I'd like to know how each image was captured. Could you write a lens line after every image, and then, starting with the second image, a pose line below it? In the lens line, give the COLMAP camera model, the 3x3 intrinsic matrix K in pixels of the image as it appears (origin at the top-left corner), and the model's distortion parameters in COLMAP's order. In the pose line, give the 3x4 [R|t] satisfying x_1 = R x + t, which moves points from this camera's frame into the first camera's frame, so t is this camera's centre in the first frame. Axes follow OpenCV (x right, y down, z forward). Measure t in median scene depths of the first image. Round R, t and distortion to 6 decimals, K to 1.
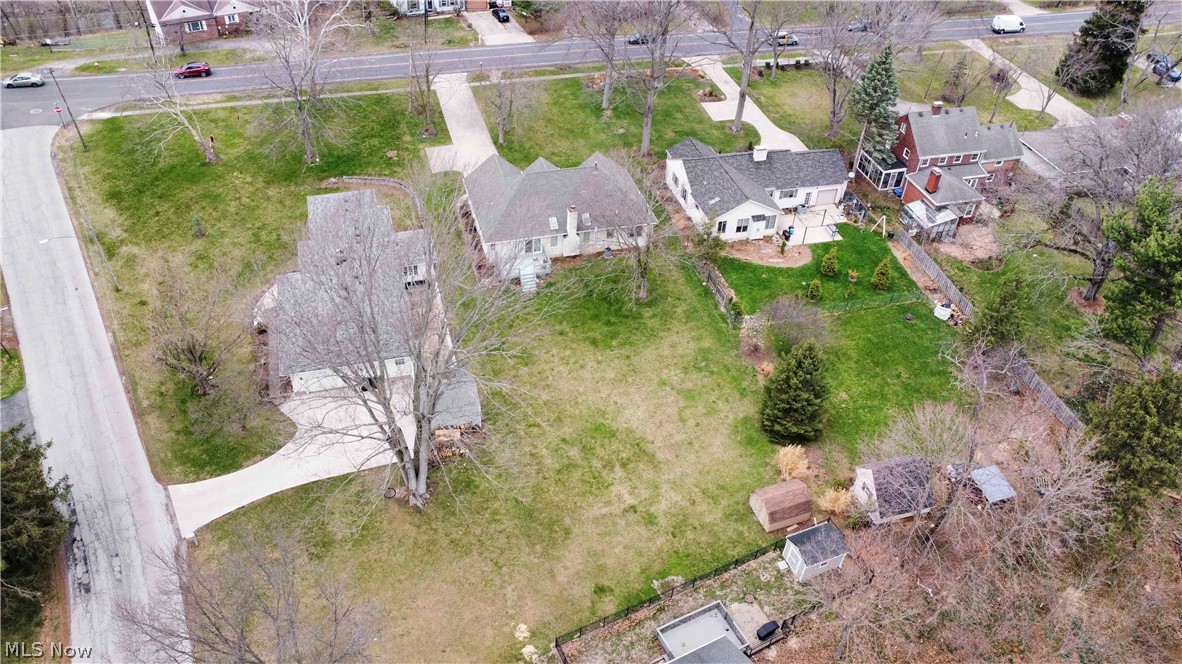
lens RADIAL K [[877.3, 0, 591.0], [0, 877.3, 332.0], [0, 0, 1]] dist [-0.173324, 0.240968]
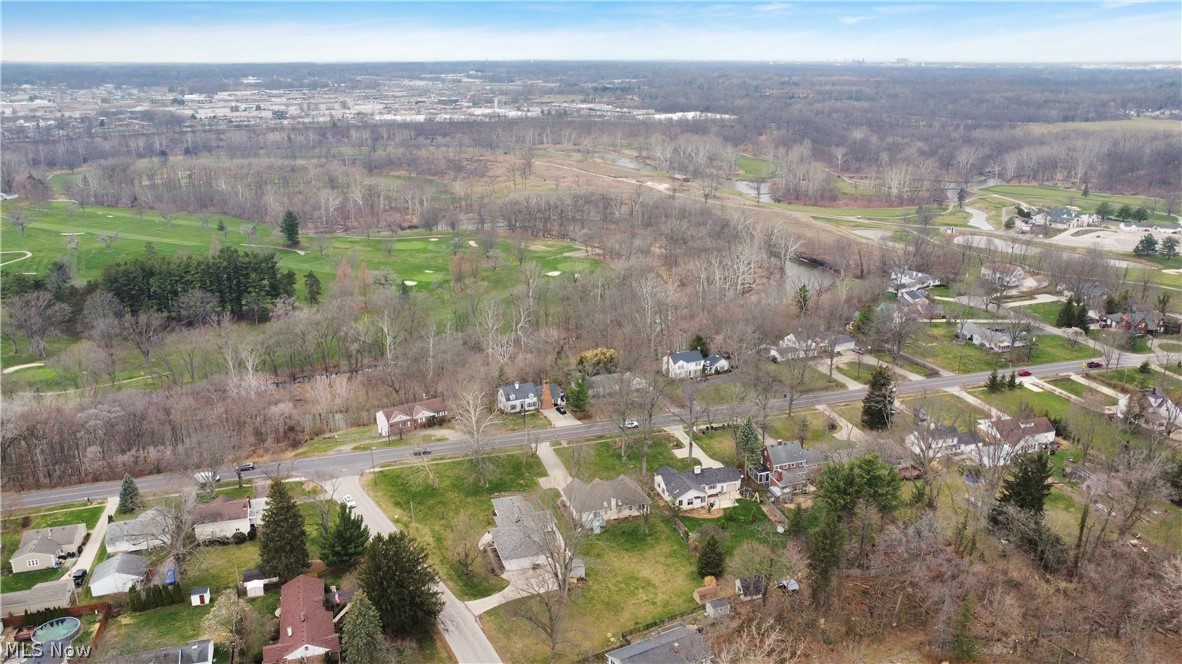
lens RADIAL K [[877.3, 0, 591.0], [0, 877.3, 332.0], [0, 0, 1]] dist [-0.173324, 0.240968]
pose [[0.998188, -0.060163, 0.000754, -0.050293], [0.055433, 0.914701, -0.400311, 0.342216], [0.023394, 0.399627, 0.916379, -1.157603]]
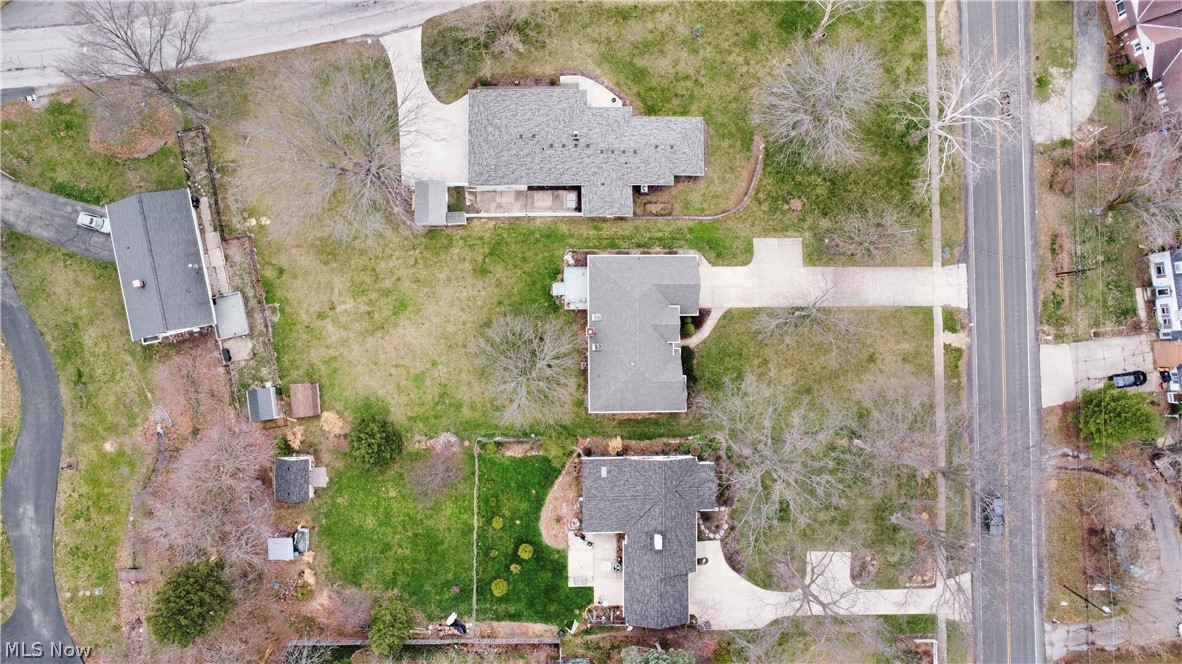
lens RADIAL K [[877.3, 0, 591.0], [0, 877.3, 332.0], [0, 0, 1]] dist [-0.173324, 0.240968]
pose [[-0.266147, 0.959517, -0.092154, 0.078155], [-0.670255, -0.115505, 0.733087, -0.896423], [0.692766, 0.256876, 0.673862, 0.206867]]
